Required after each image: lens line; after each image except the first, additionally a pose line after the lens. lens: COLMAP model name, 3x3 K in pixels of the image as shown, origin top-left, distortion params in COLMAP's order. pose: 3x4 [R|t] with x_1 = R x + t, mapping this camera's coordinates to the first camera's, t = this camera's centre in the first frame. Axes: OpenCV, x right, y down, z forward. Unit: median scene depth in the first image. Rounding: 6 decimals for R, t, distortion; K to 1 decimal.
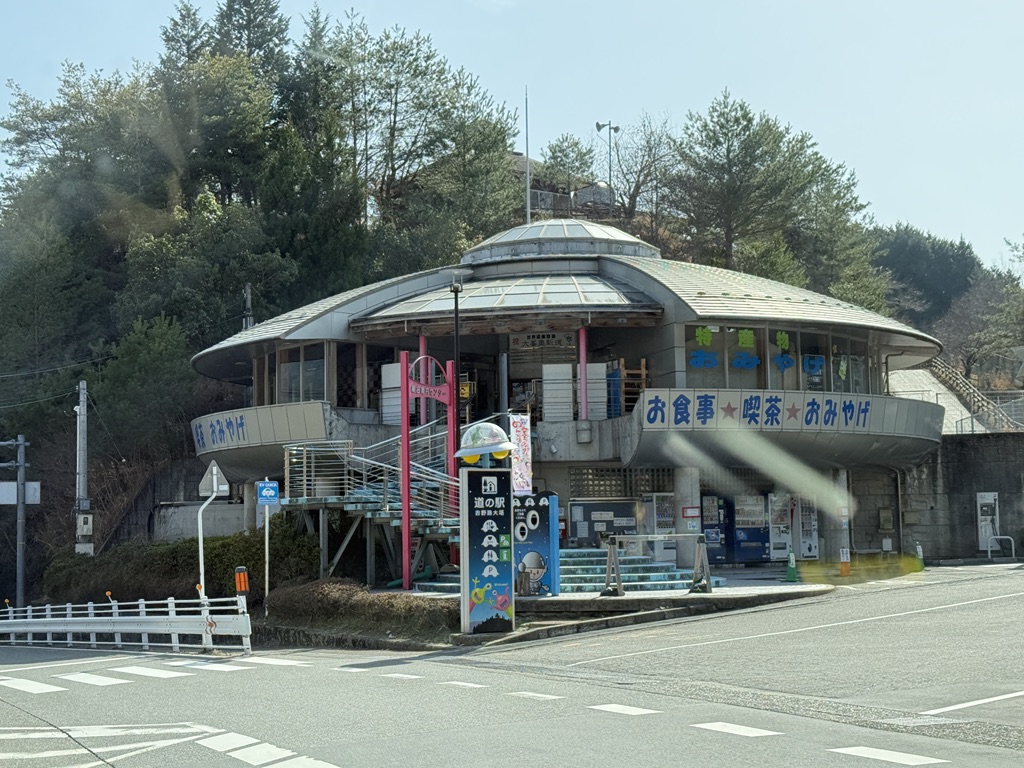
lens RADIAL K [[1544.1, 0, 493.7], [0, 1544.1, 384.5], [0, 0, 1]] dist [0.131735, -0.029073]
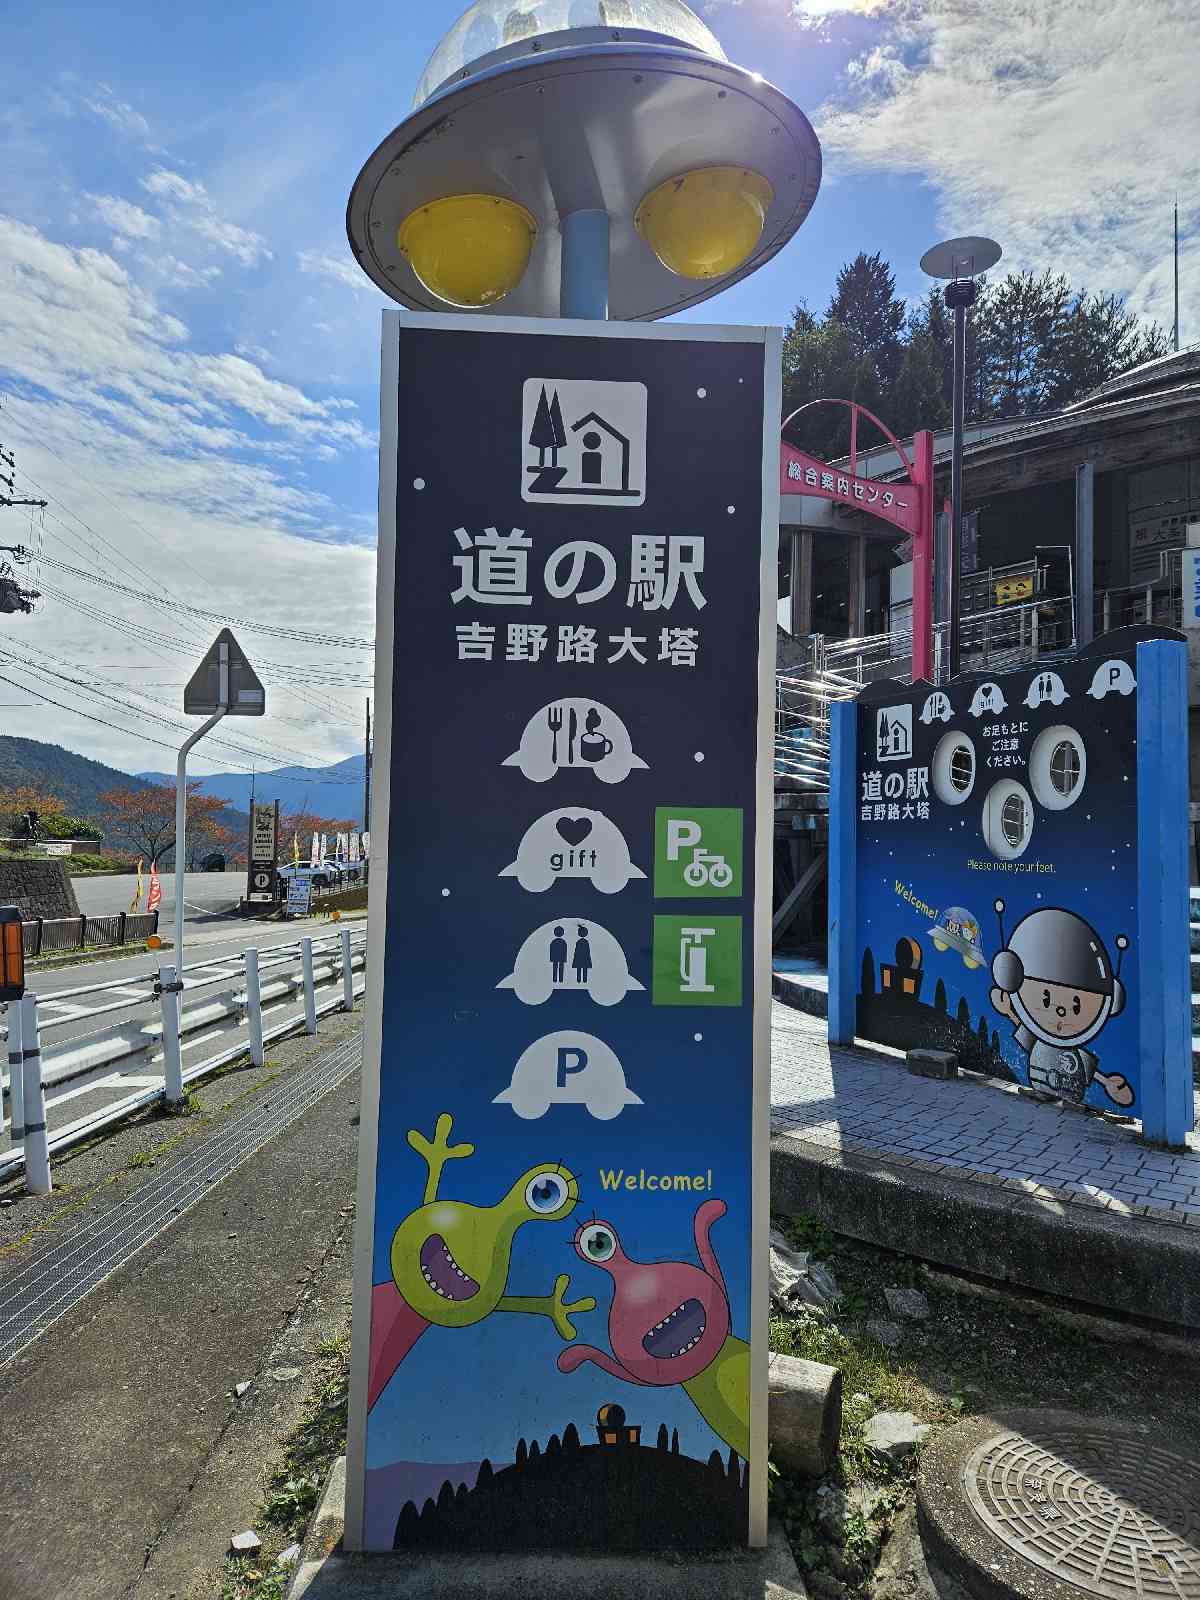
lens RADIAL K [[1055.4, 0, 612.1], [0, 1055.4, 794.1], [0, 0, 1]] dist [0.097055, -0.095891]
pose [[0.889337, 0.012324, -0.457087, 0.029101], [0.011331, 0.998736, 0.048975, 0.062554], [0.457113, -0.048734, 0.888073, 0.626760]]
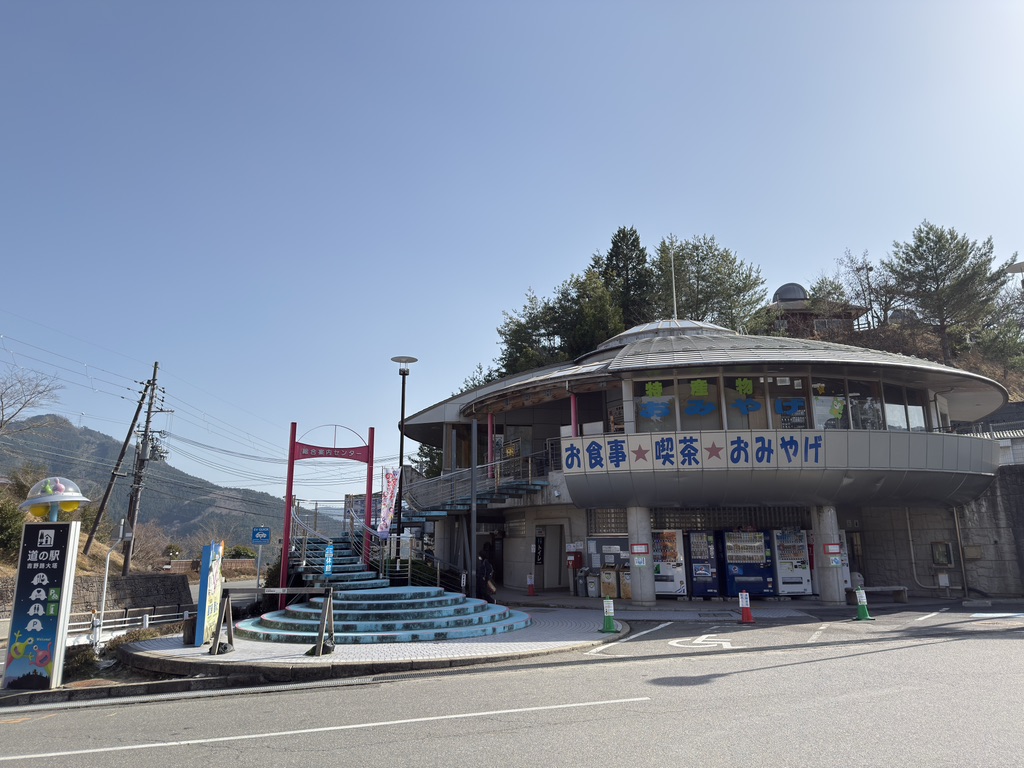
lens RADIAL K [[702.3, 0, 507.1], [0, 702.3, 382.3], [0, 0, 1]] dist [0.111245, -0.151870]
pose [[0.807159, -0.121952, -0.577600, 0.362951], [0.052177, 0.989338, -0.135971, 0.029644], [0.588023, 0.079613, 0.804916, 0.539998]]
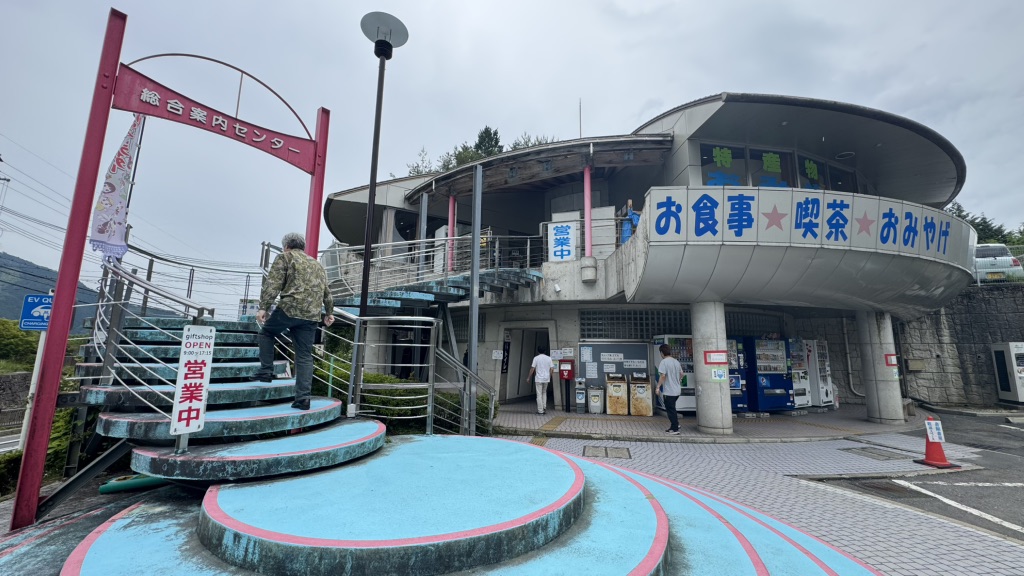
lens RADIAL K [[404.7, 0, 511.7], [0, 404.7, 288.7], [0, 0, 1]] dist [-0.003061, -0.000239]
pose [[0.967977, -0.010517, -0.250819, 0.079261], [-0.005546, 0.997983, -0.063247, 0.061858], [0.250978, 0.062612, 0.965966, 0.781573]]
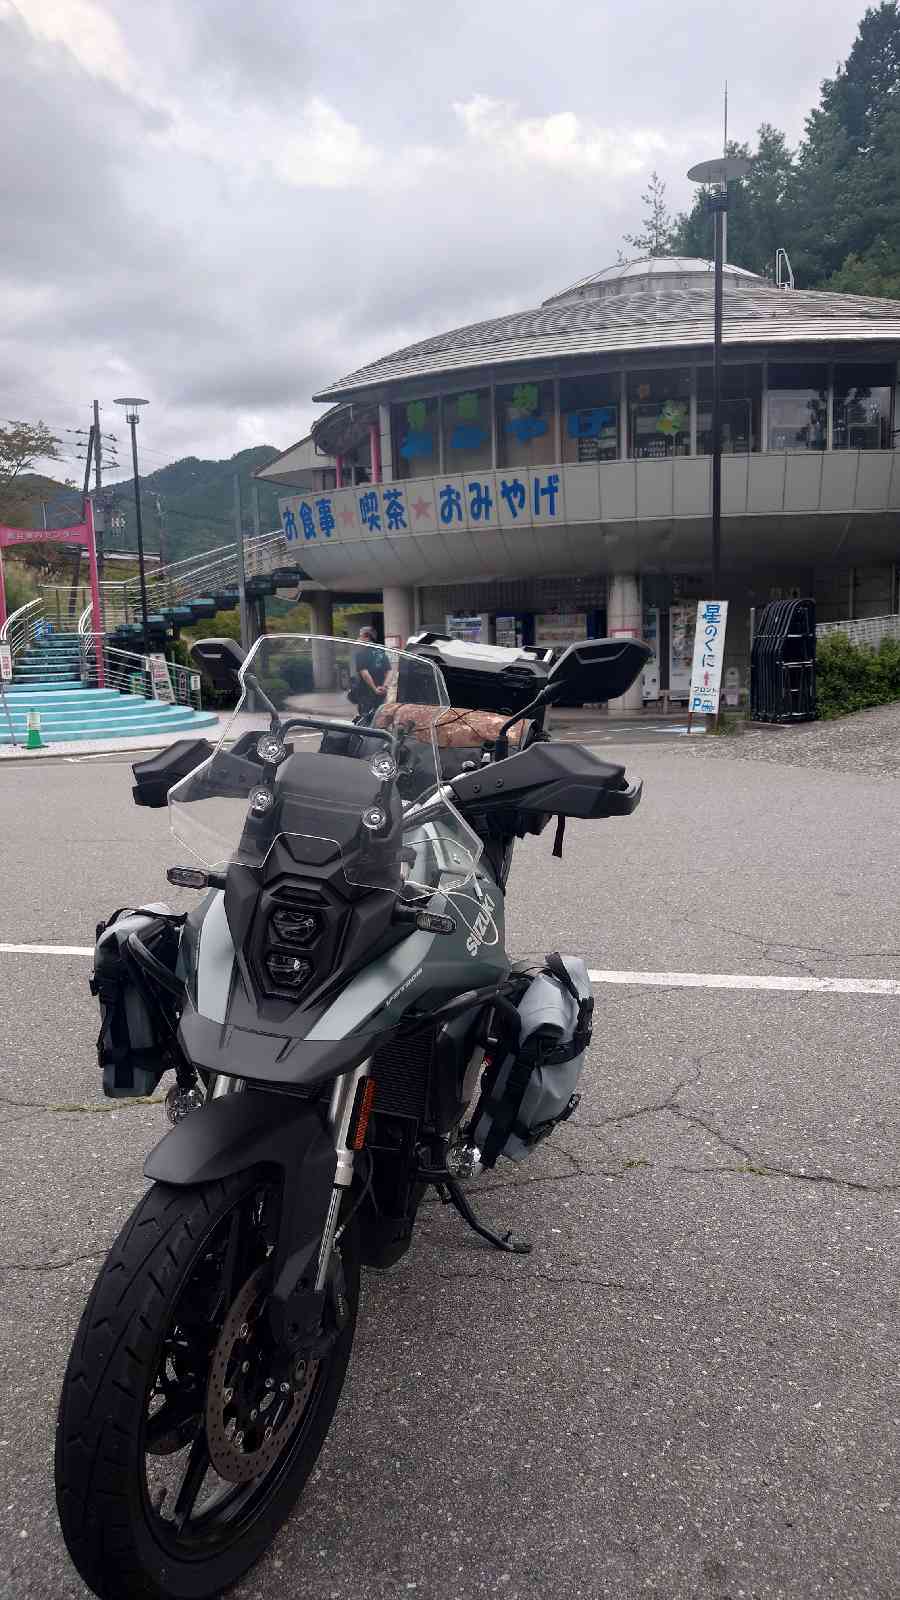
lens RADIAL K [[1134.8, 0, 454.0], [0, 1134.8, 794.1], [0, 0, 1]] dist [0.005877, 0.004087]
pose [[0.501528, 0.124595, -0.856123, 0.685653], [0.103669, 0.973790, 0.202450, 0.042952], [0.858908, -0.190288, 0.475466, 0.736800]]
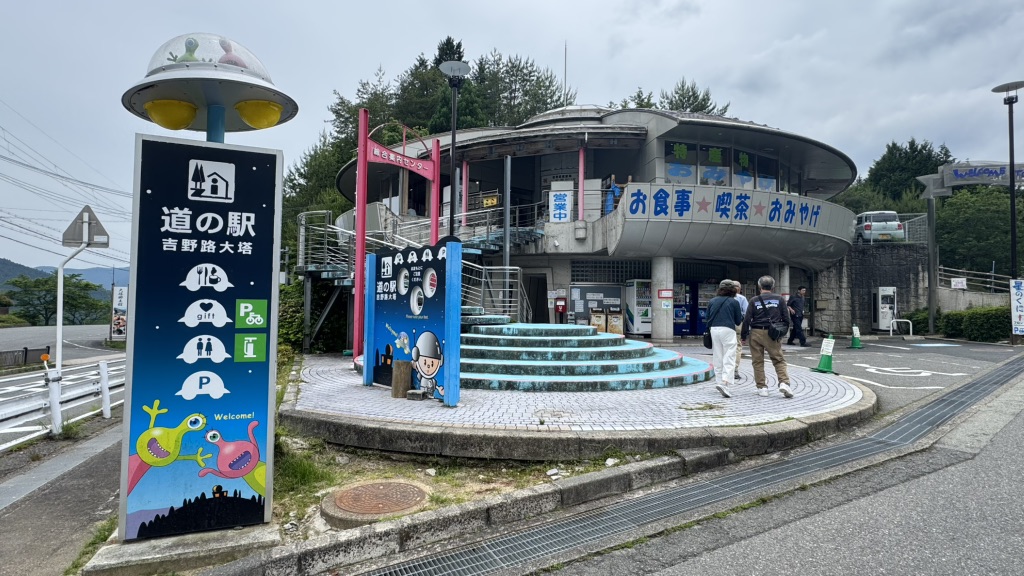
lens RADIAL K [[515.0, 0, 510.2], [0, 515.0, 289.7], [0, 0, 1]] dist [-0.001337, -0.000397]
pose [[0.989083, 0.025010, -0.145219, 0.067314], [-0.016348, 0.998032, 0.060541, 0.057998], [0.146447, -0.057506, 0.987546, 0.596375]]
